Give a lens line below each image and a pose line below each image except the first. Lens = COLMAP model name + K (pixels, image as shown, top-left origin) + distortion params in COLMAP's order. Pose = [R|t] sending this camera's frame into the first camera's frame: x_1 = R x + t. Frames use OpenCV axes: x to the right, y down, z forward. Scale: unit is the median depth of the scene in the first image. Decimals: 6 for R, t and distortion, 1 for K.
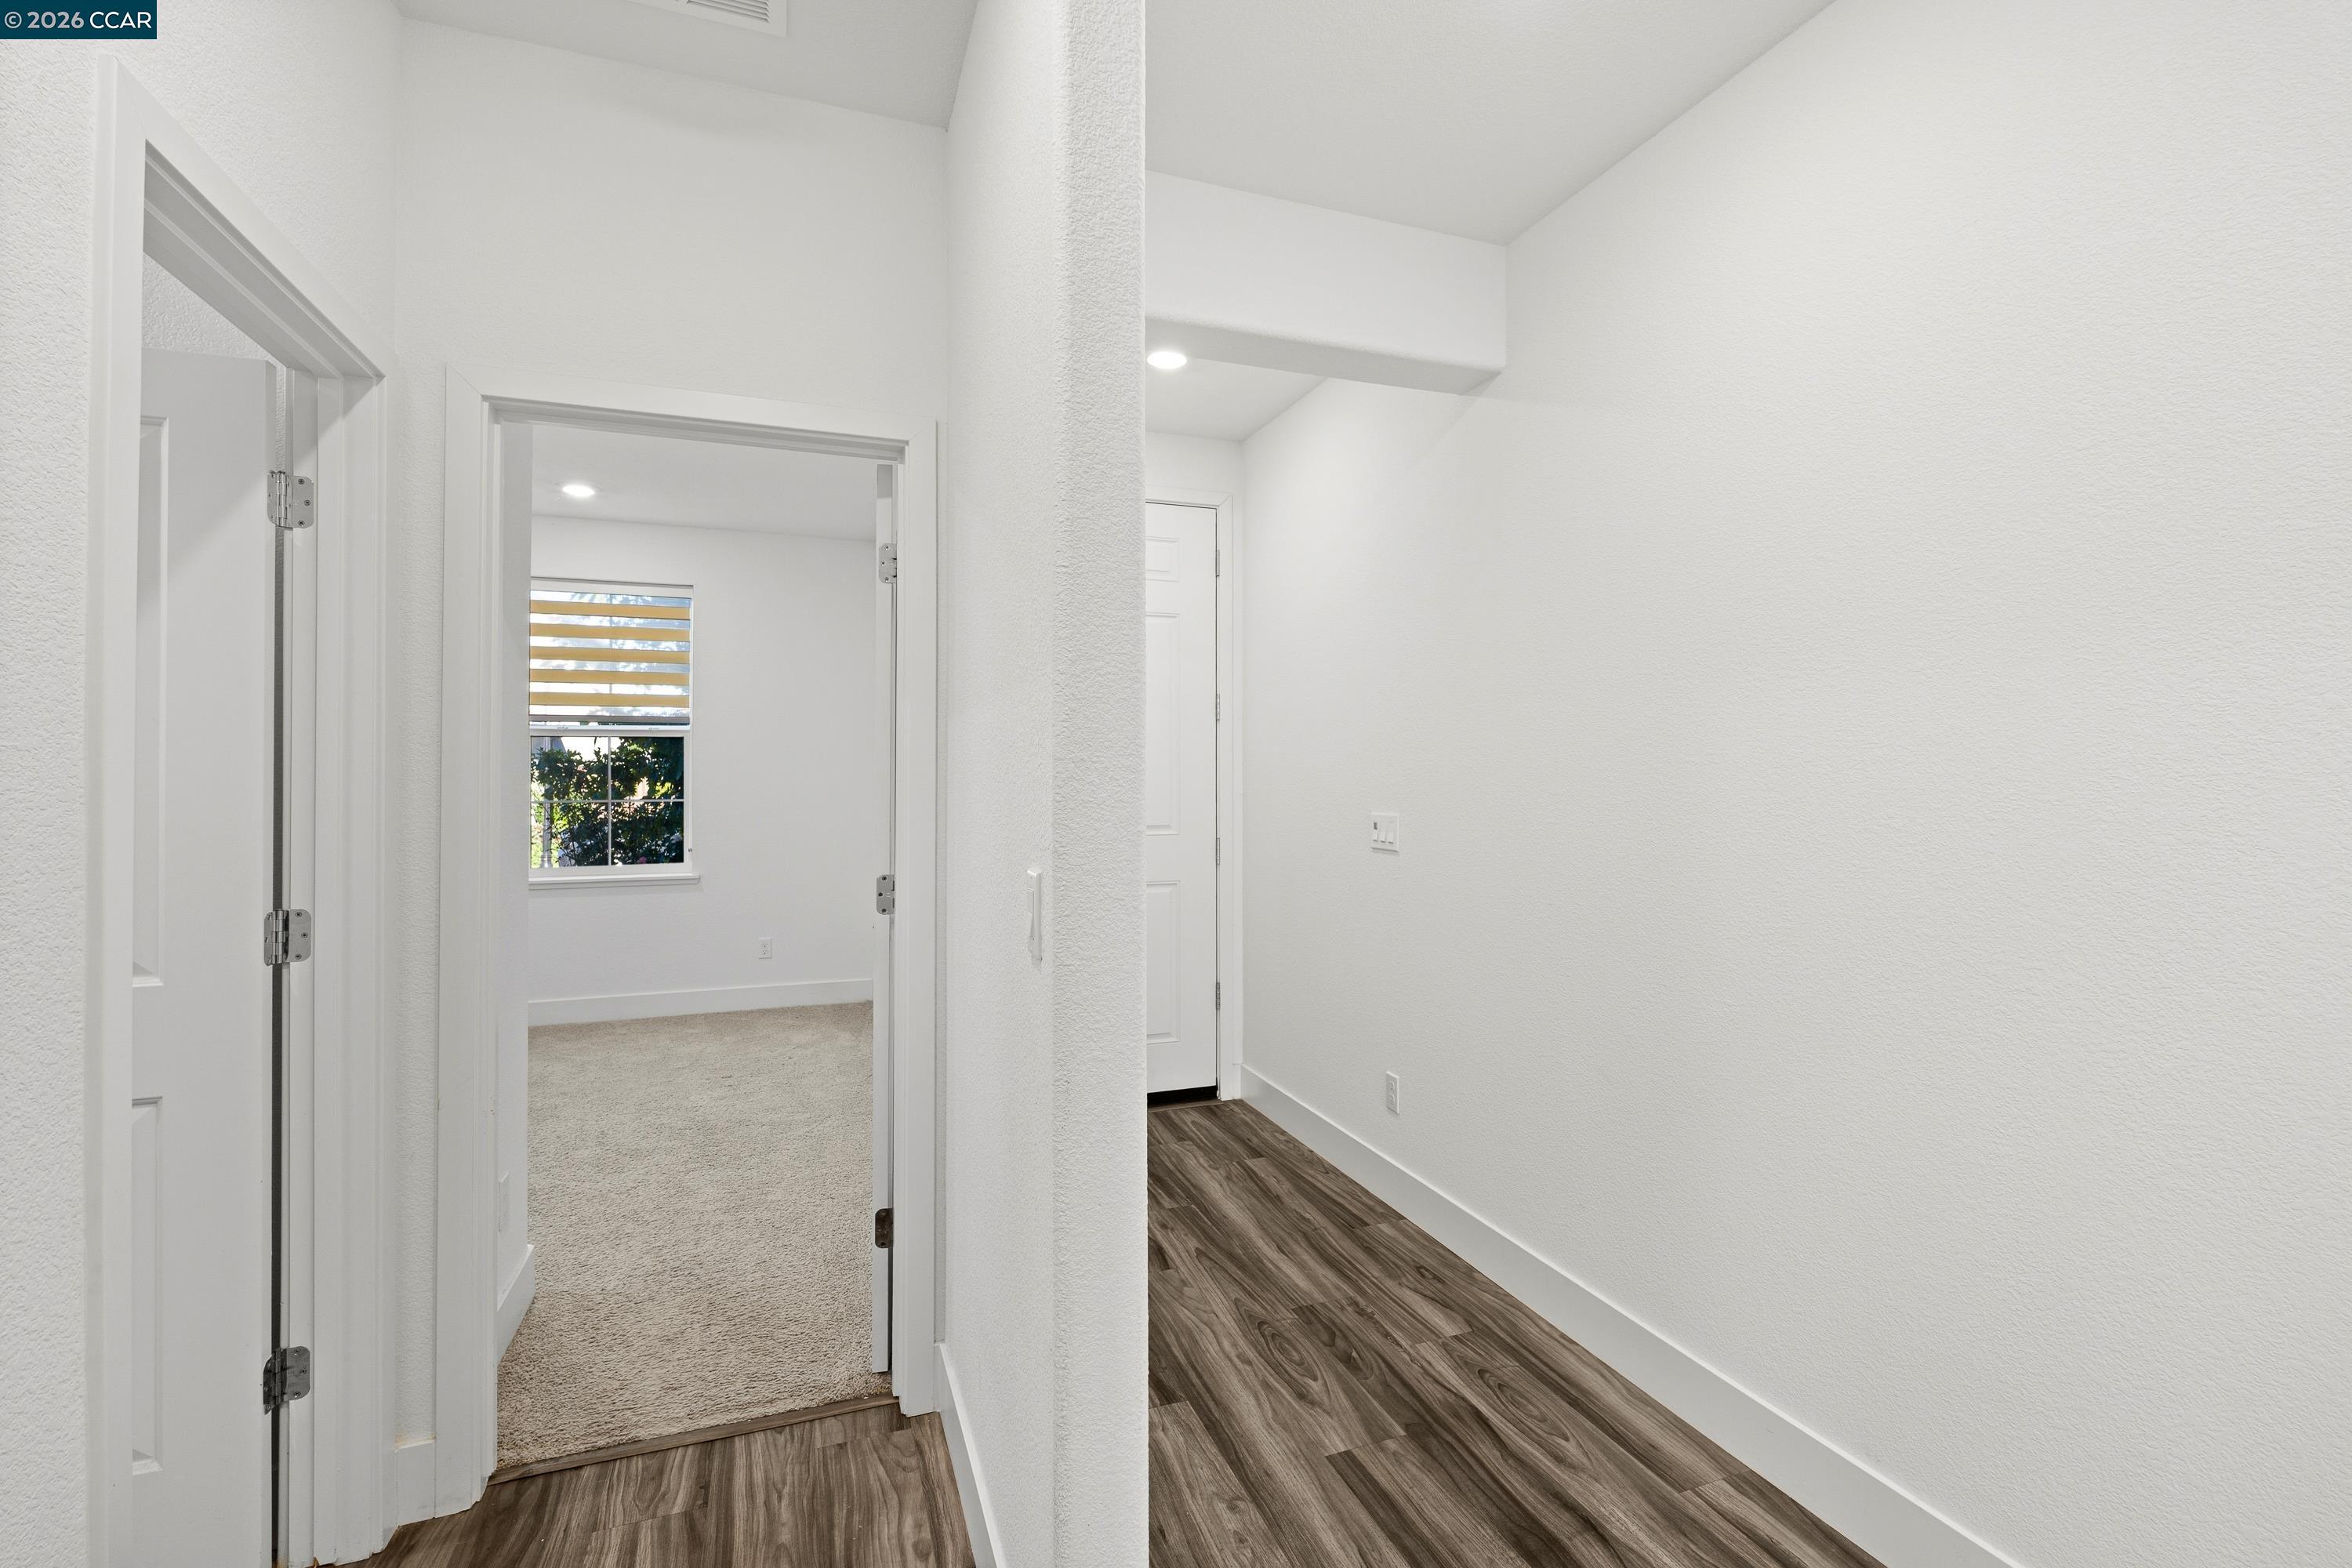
lens RADIAL K [[1028.0, 0, 1187.1], [0, 1028.0, 779.2], [0, 0, 1]] dist [-0.002250, -0.000644]
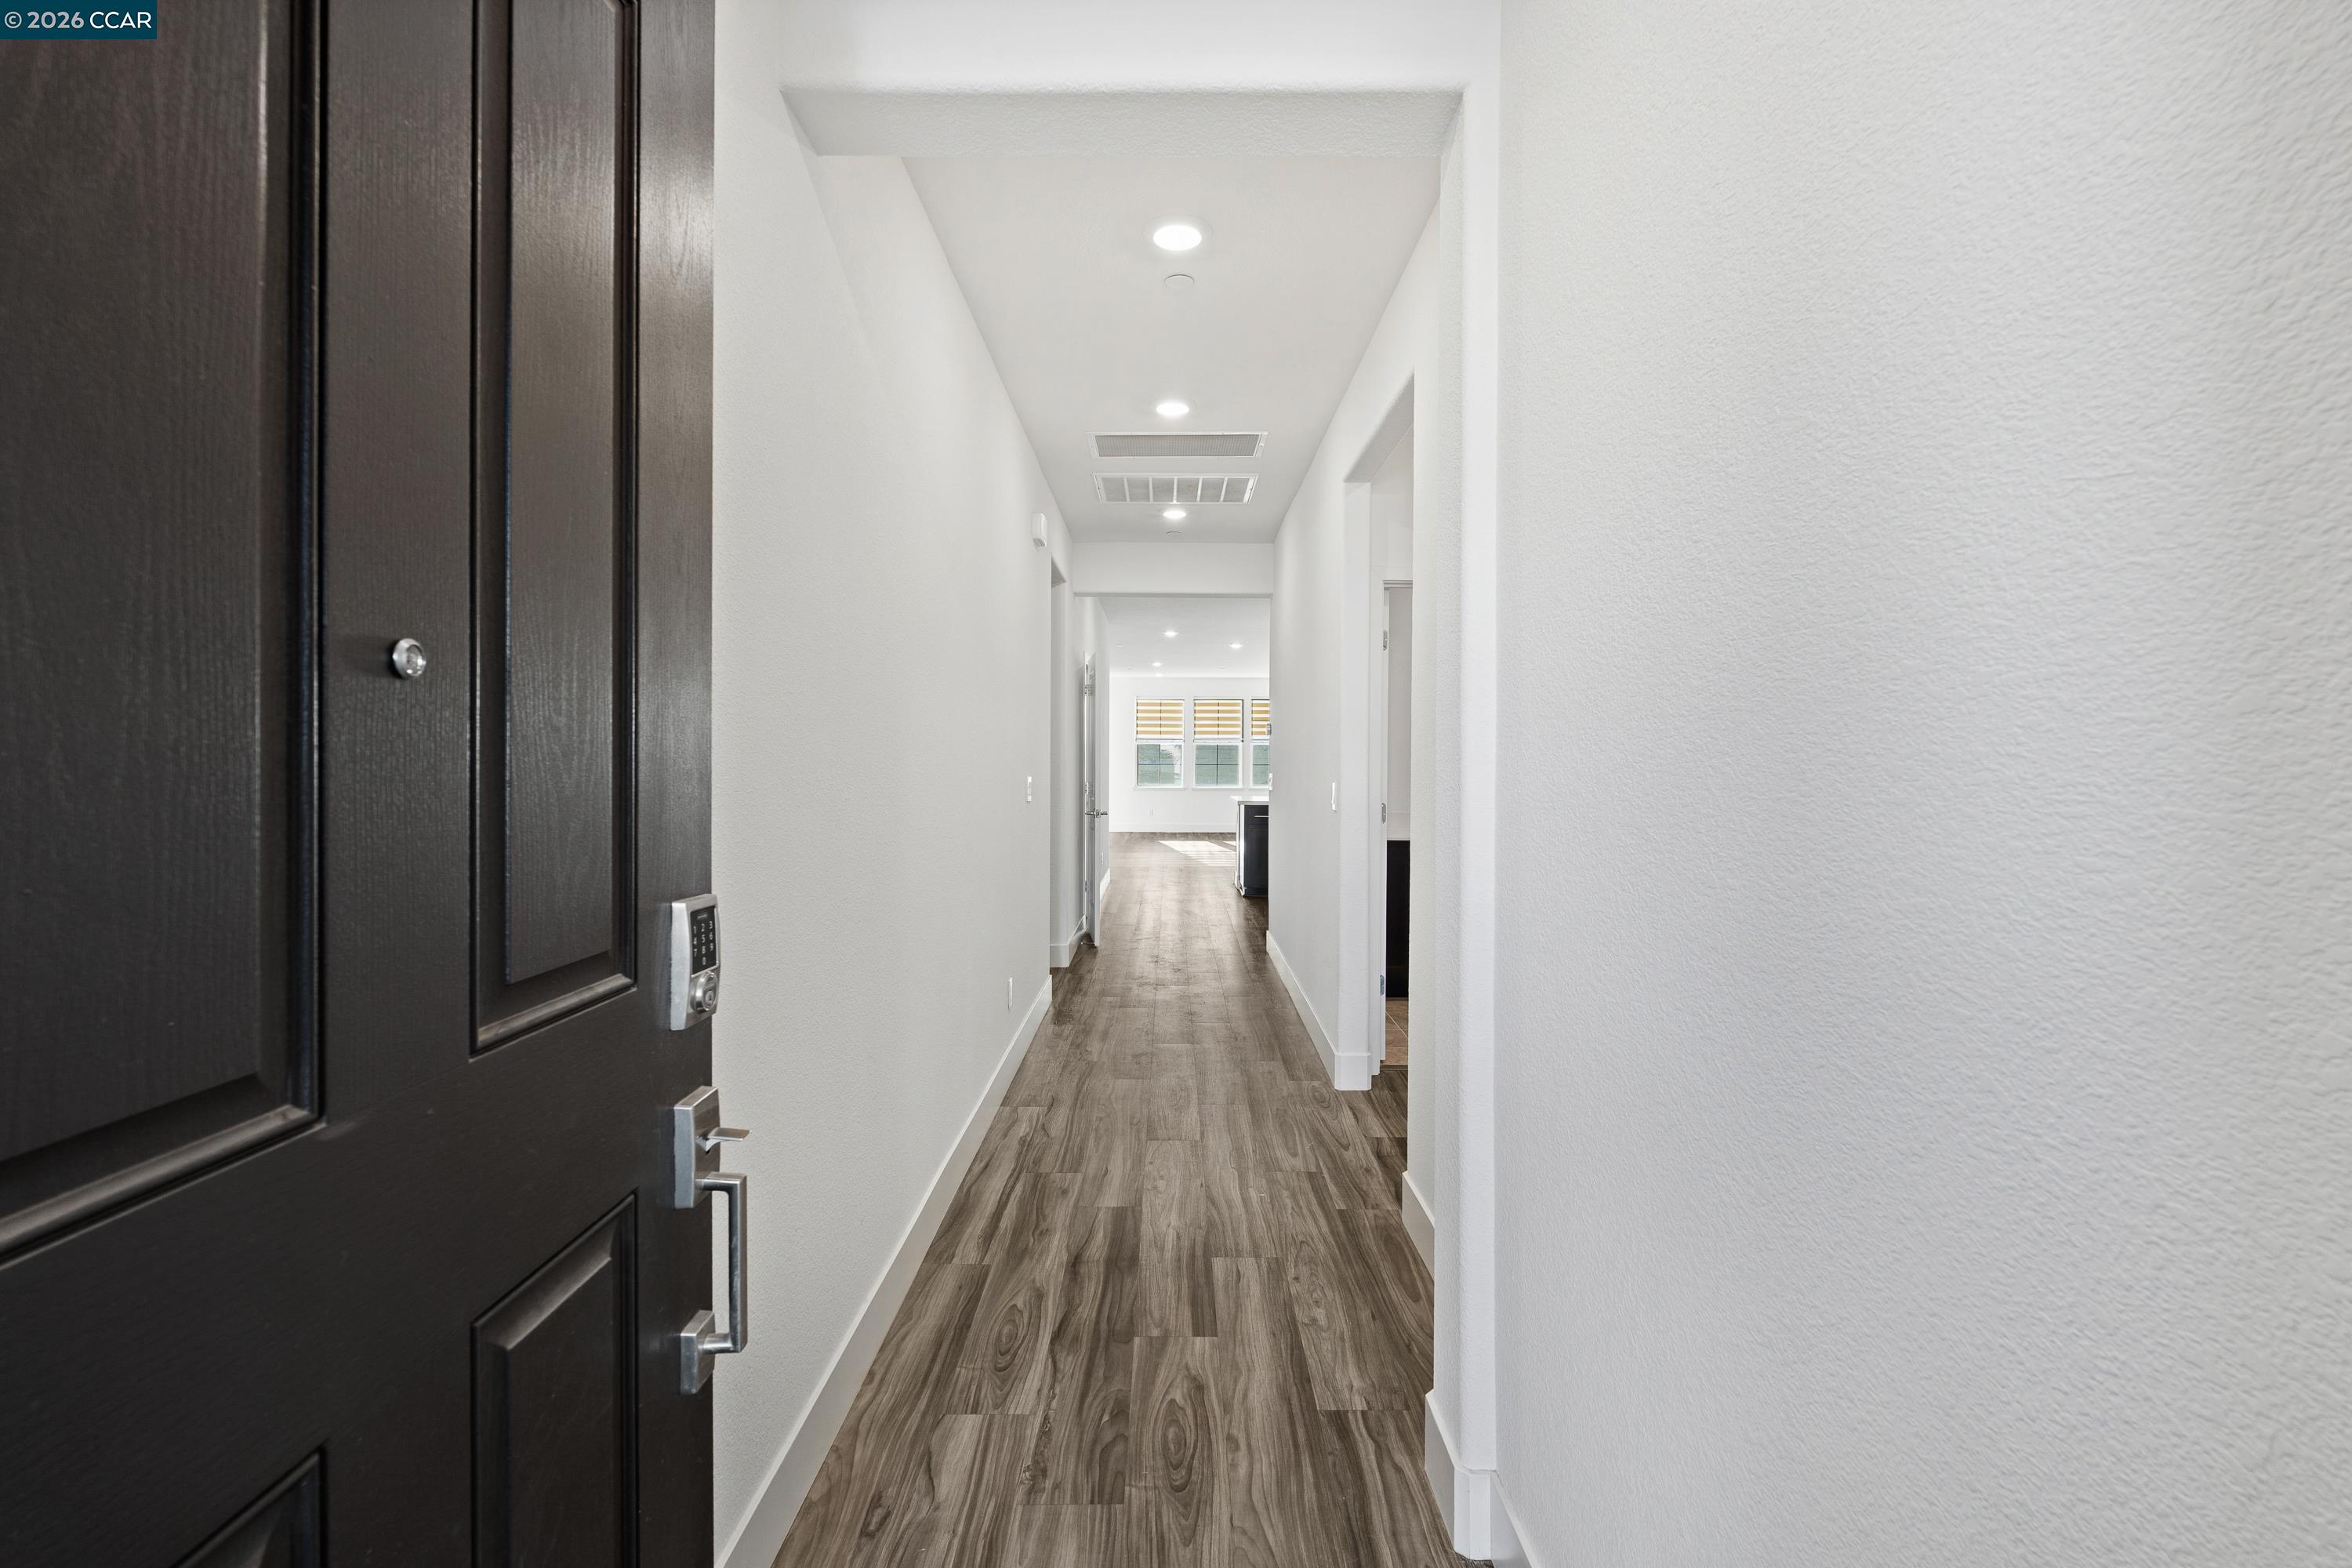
lens RADIAL K [[1028.0, 0, 1181.3], [0, 1028.0, 760.4], [0, 0, 1]] dist [-0.002250, -0.000644]
pose [[-0.937906, -0.000688, 0.346888, -0.200078], [0.001387, 0.999983, 0.005735, 0.009845], [-0.346886, 0.005860, -0.937889, 1.859227]]
